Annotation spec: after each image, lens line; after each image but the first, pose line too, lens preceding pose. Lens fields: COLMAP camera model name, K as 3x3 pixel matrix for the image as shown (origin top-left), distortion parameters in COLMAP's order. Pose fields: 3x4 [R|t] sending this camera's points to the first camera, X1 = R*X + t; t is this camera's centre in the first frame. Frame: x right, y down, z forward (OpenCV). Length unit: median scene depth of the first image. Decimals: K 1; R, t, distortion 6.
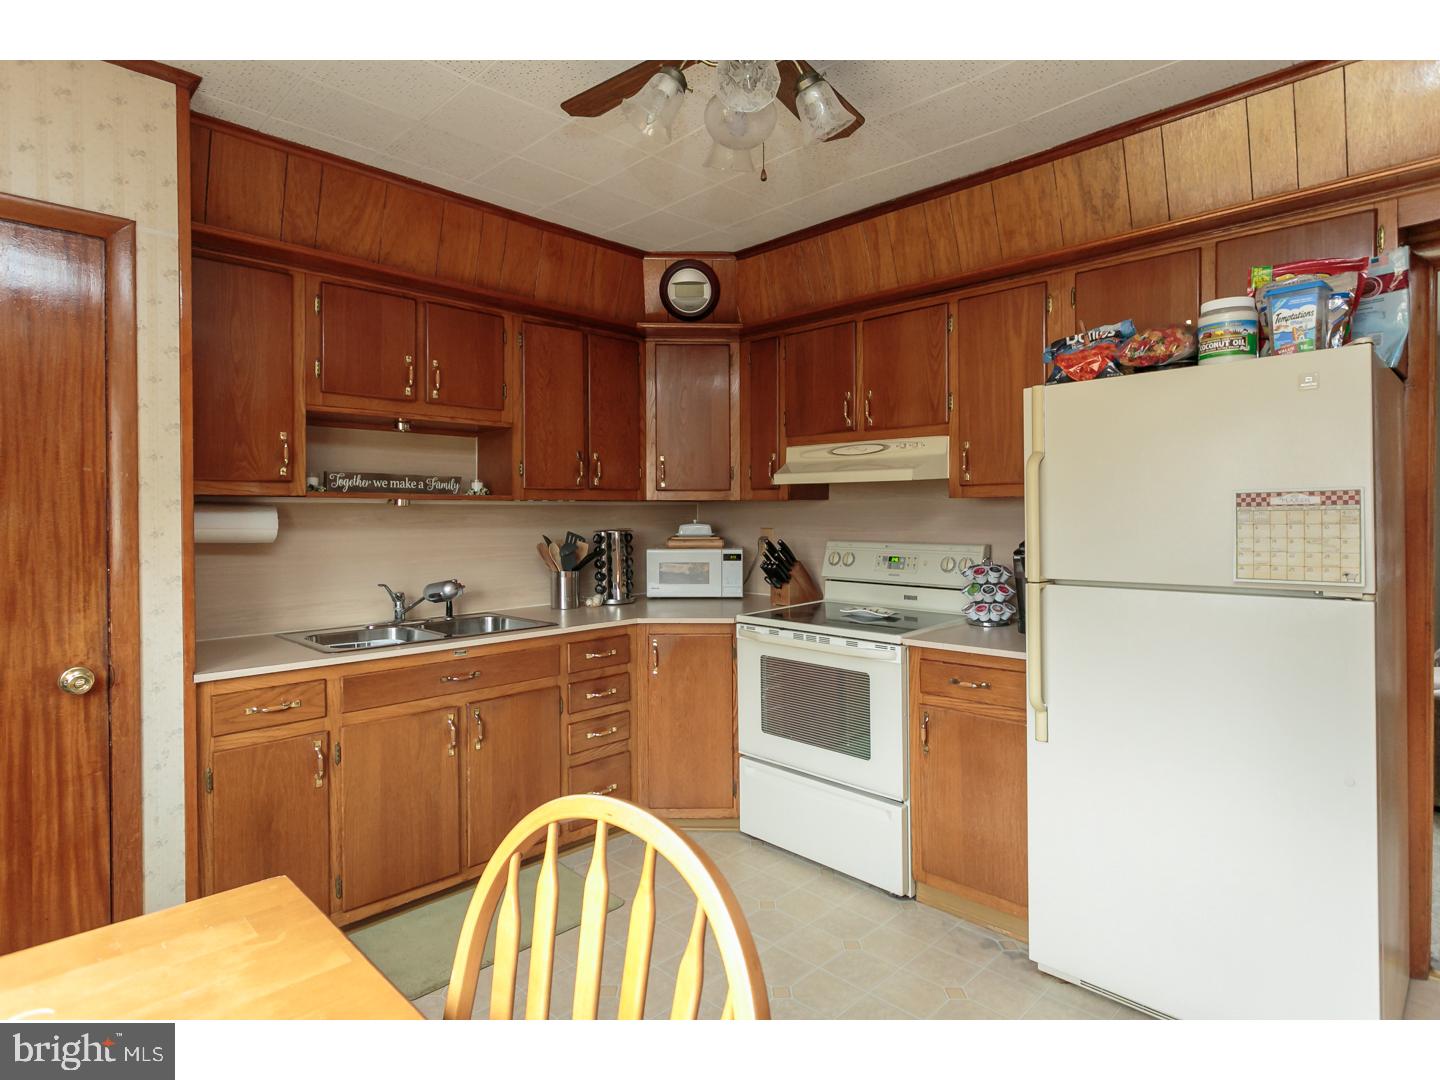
lens RADIAL K [[779.7, 0, 737.2], [0, 779.7, 519.4], [0, 0, 1]] dist [0.001261, -0.000656]
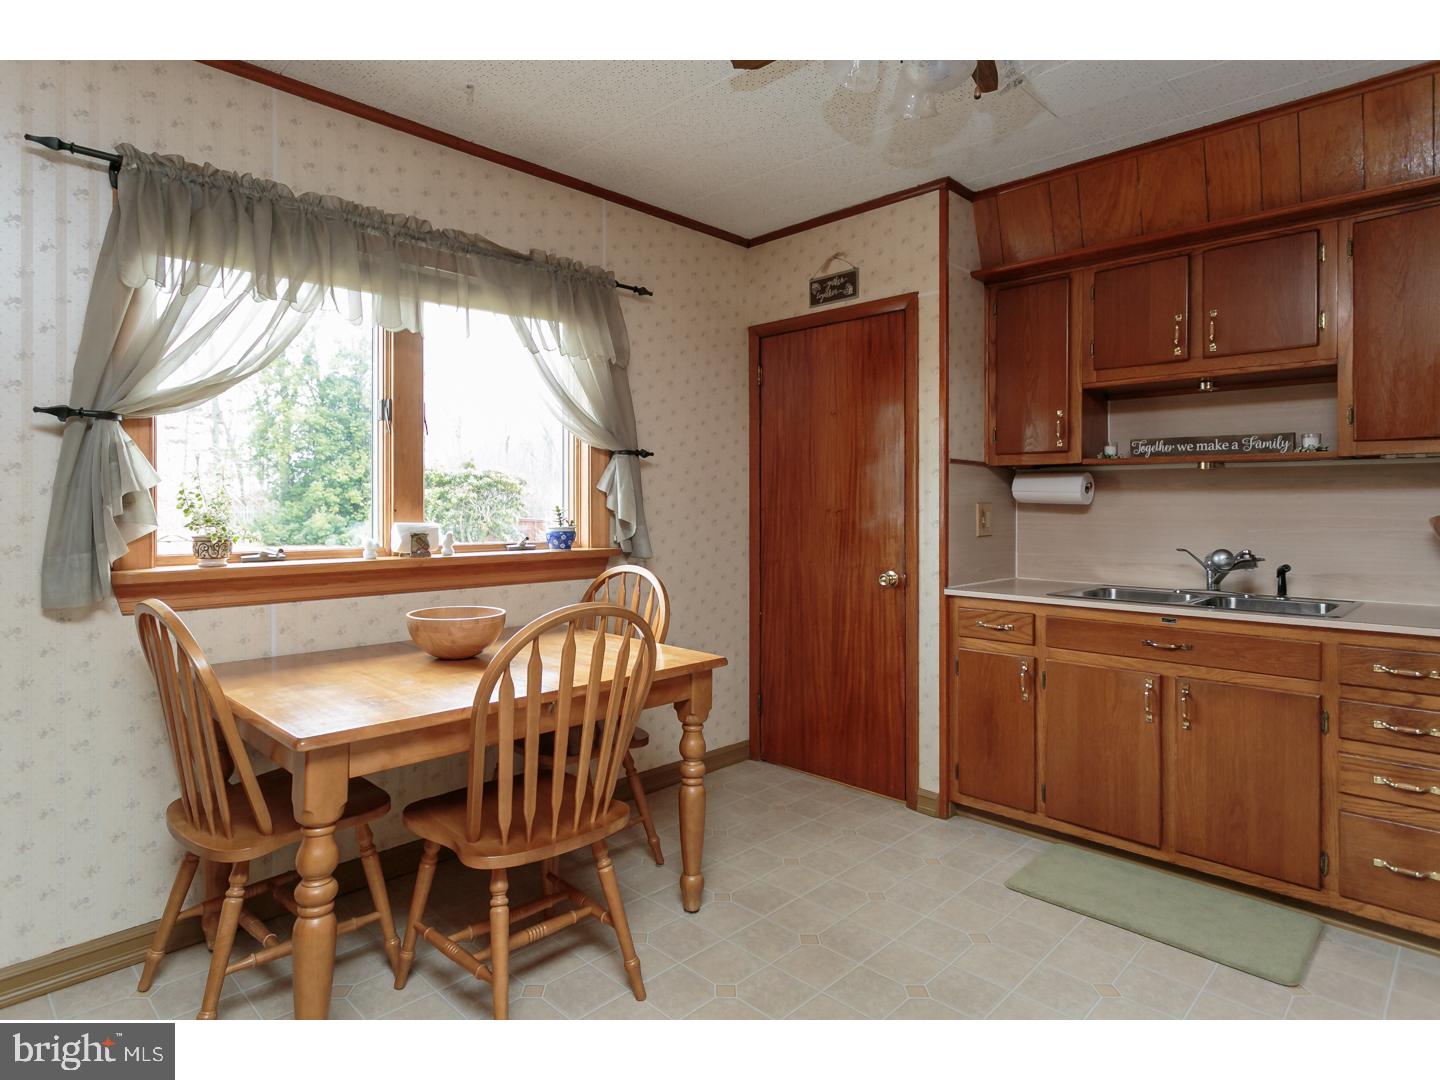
lens RADIAL K [[794.2, 0, 720.3], [0, 794.2, 510.6], [0, 0, 1]] dist [-0.000108, 0.000003]
pose [[0.001248, 0.009198, -0.999957, 0.636013], [-0.009443, 0.999913, 0.009186, 0.035343], [0.999955, 0.009431, 0.001335, 0.470149]]
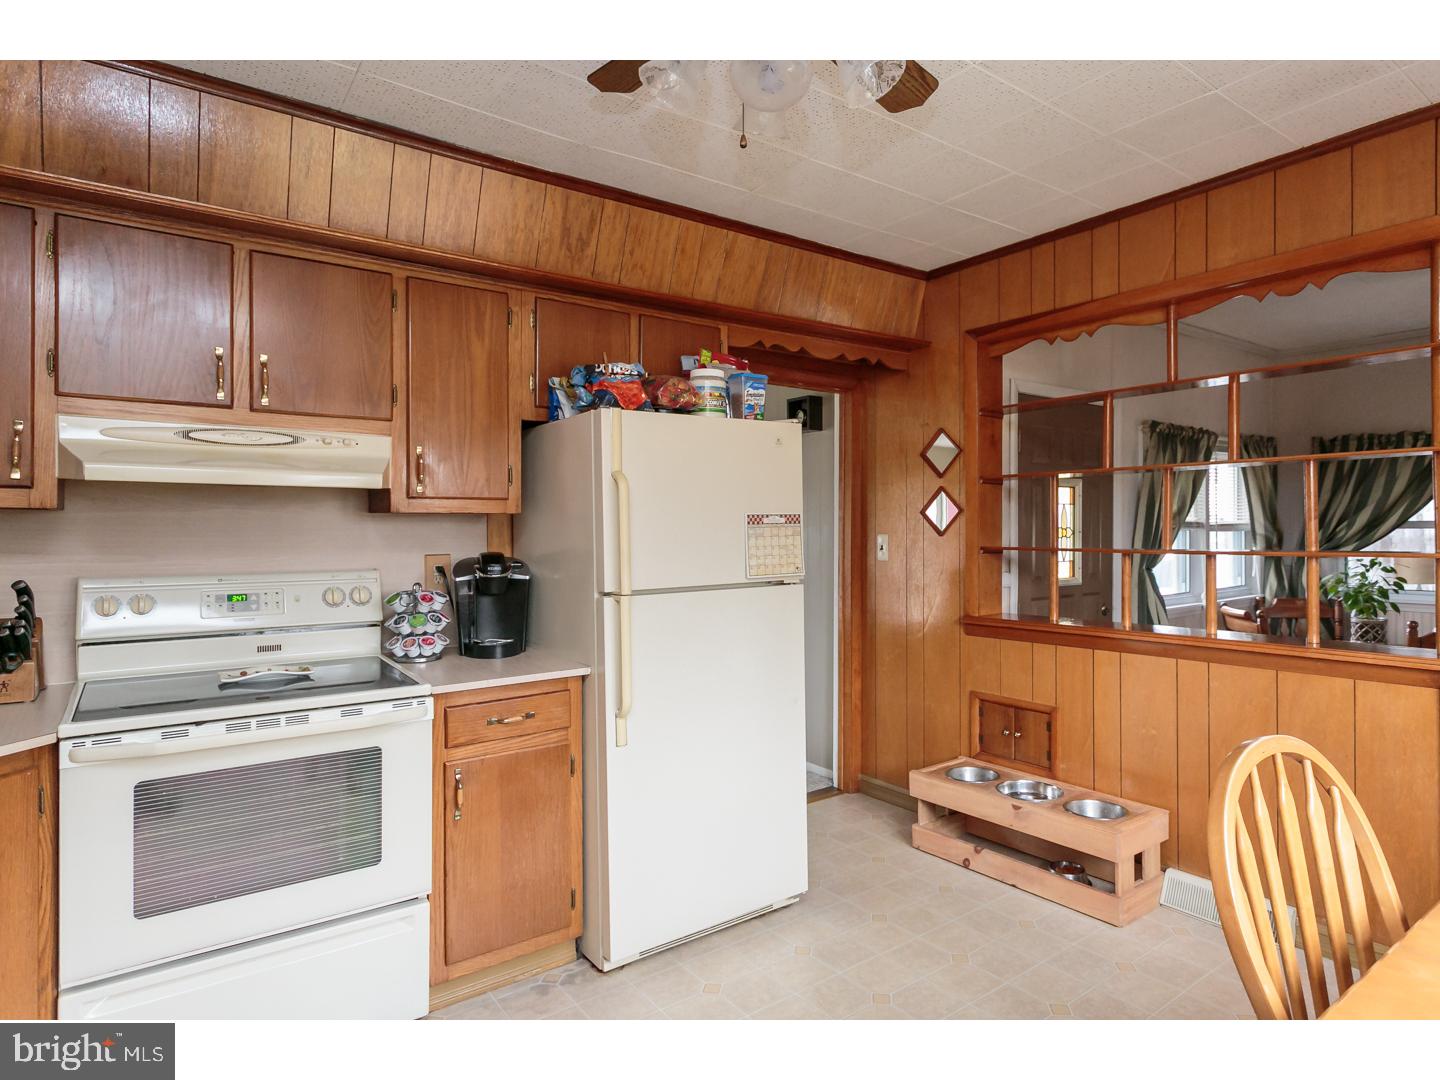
lens RADIAL K [[817.9, 0, 722.2], [0, 817.9, 525.6], [0, 0, 1]] dist [-0.000360, 0.000518]
pose [[0.169026, 0.010815, 0.985552, -0.557313], [0.015027, 0.999795, -0.013548, 0.003561], [-0.985497, 0.017100, 0.168829, 0.556218]]
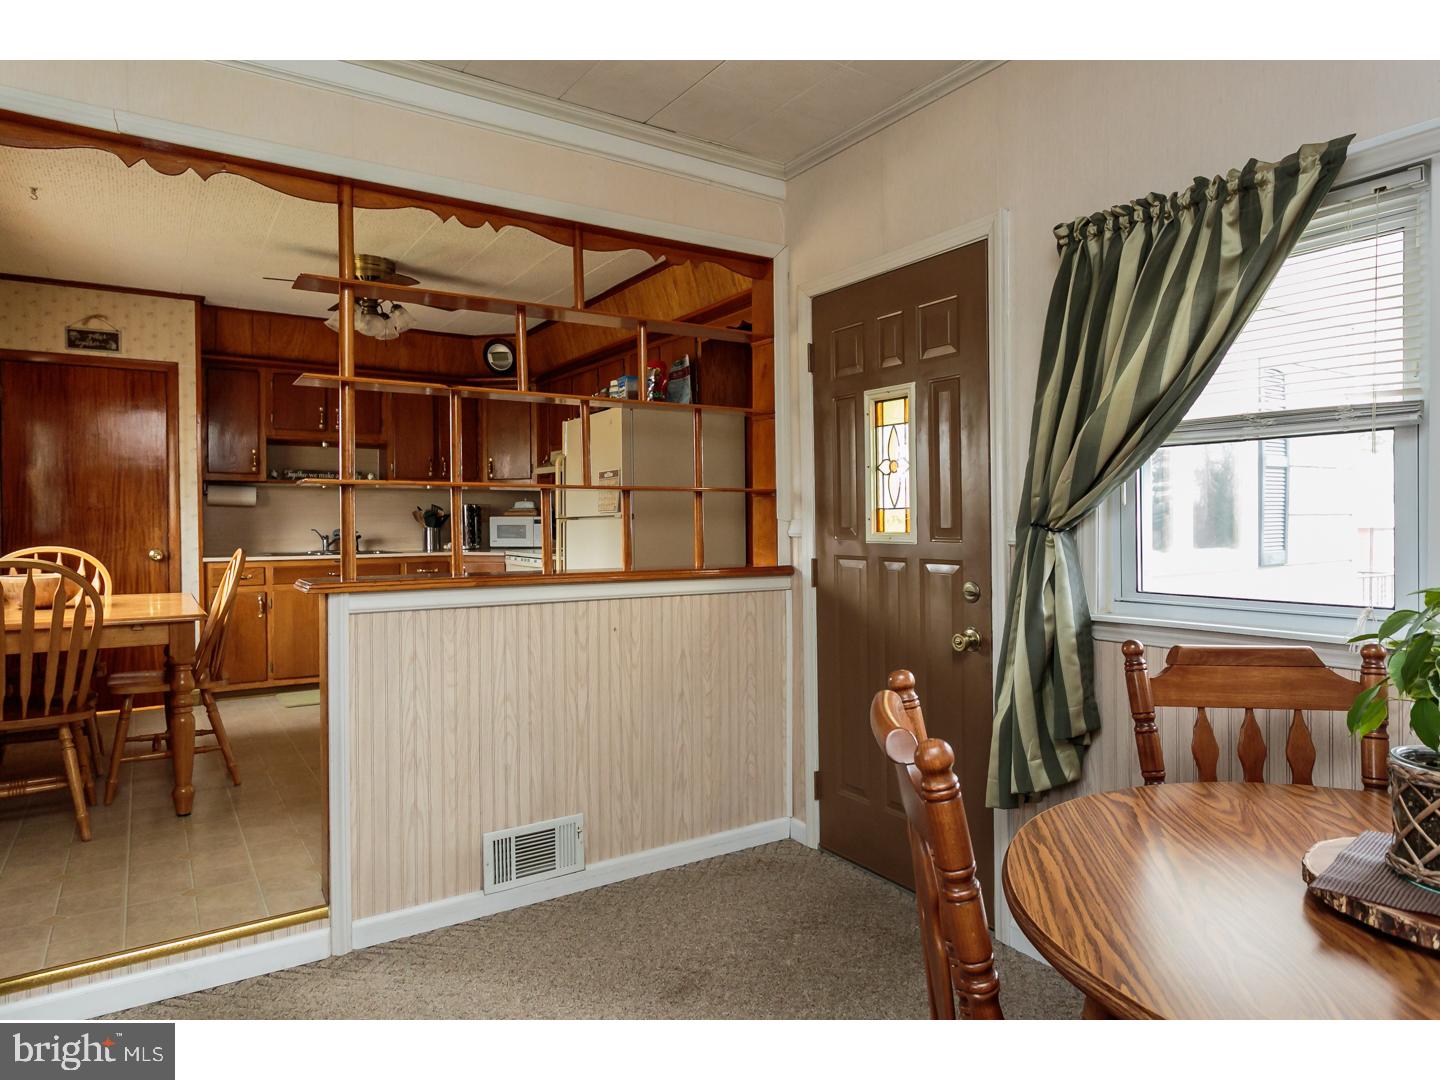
lens RADIAL K [[857.6, 0, 718.3], [0, 857.6, 530.4], [0, 0, 1]] dist [-0.000800, -0.000087]
pose [[0.977103, 0.003606, -0.212739, 1.063520], [-0.002100, 0.999971, 0.007303, 0.078756], [0.212759, -0.006689, 0.977082, -0.916540]]
